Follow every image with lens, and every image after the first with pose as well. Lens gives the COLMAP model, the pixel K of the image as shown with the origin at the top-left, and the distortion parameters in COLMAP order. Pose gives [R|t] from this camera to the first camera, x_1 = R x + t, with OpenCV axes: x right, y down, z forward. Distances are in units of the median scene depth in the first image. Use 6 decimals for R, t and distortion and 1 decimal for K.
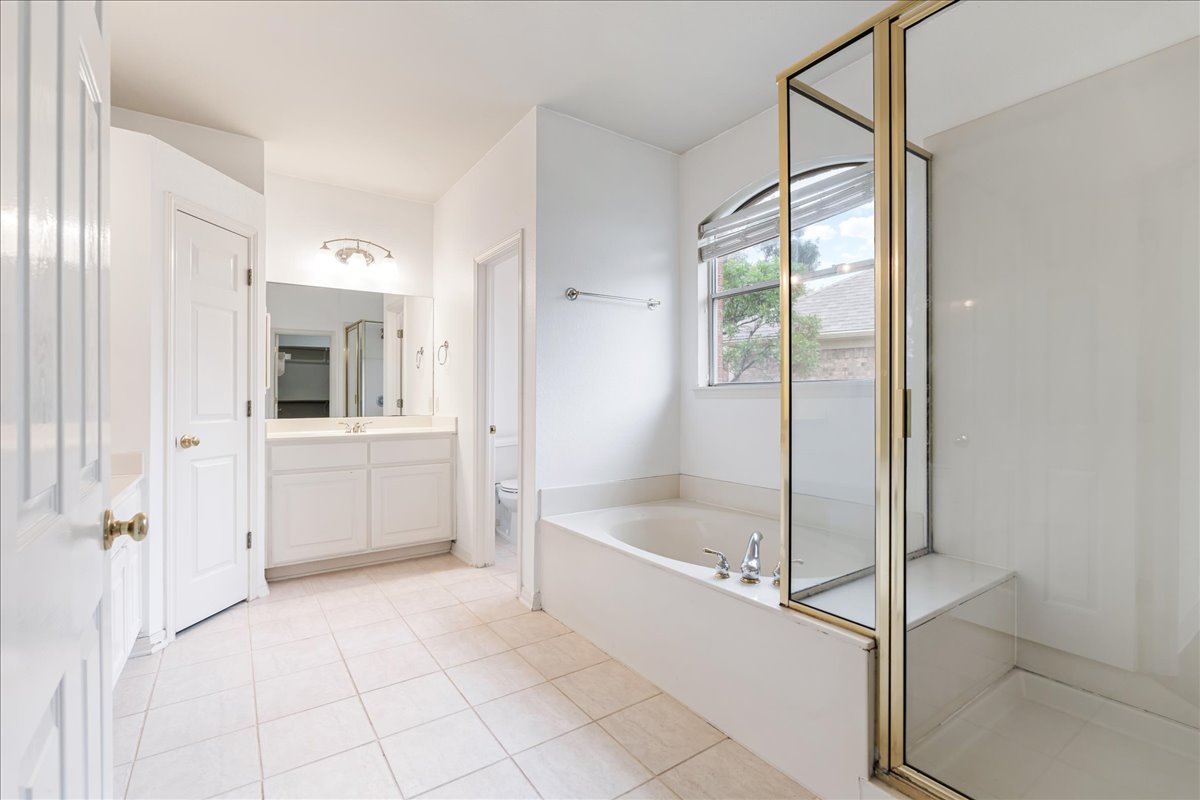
lens RADIAL K [[558.2, 0, 595.5], [0, 558.2, 398.9], [0, 0, 1]] dist [-0.002397, -0.000217]
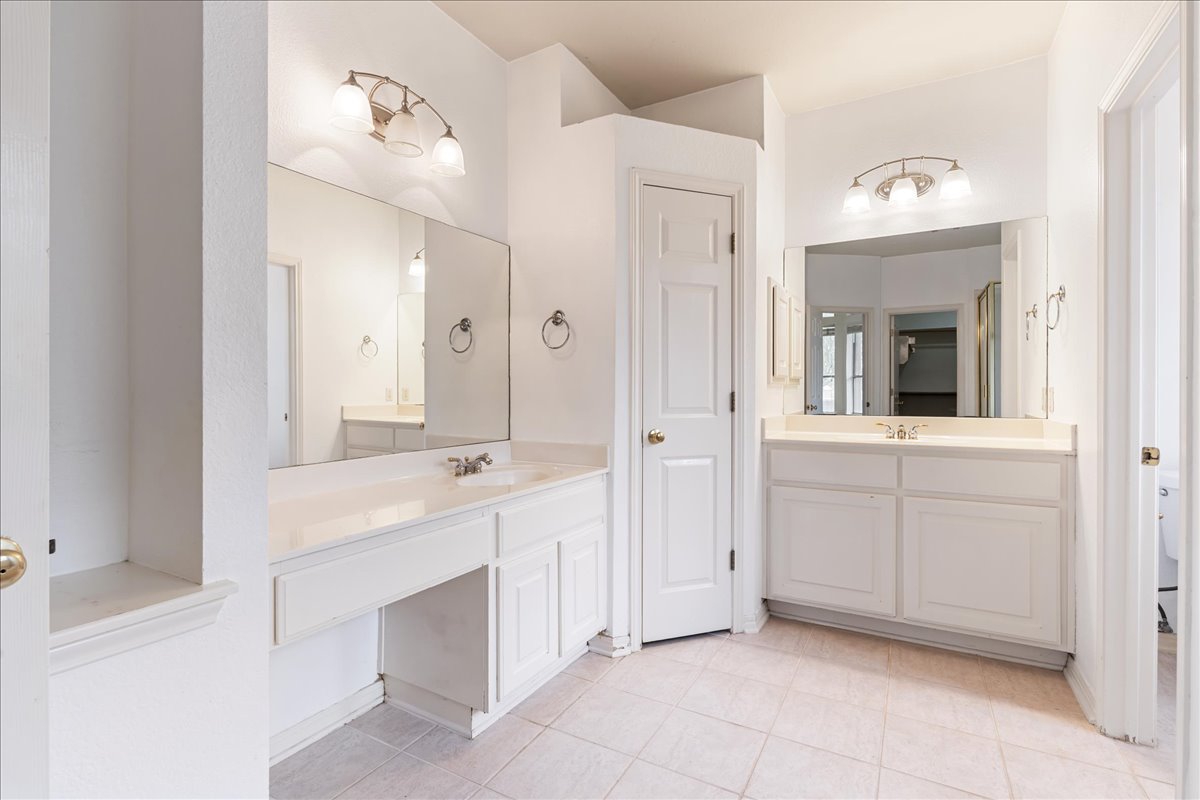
lens RADIAL K [[558.2, 0, 612.4], [0, 558.2, 390.3], [0, 0, 1]] dist [-0.002397, -0.000217]
pose [[0.428754, 0.000486, -0.903421, 0.045527], [-0.001409, 0.999999, -0.000131, 0.000799], [0.903420, 0.001329, 0.428754, 0.412243]]
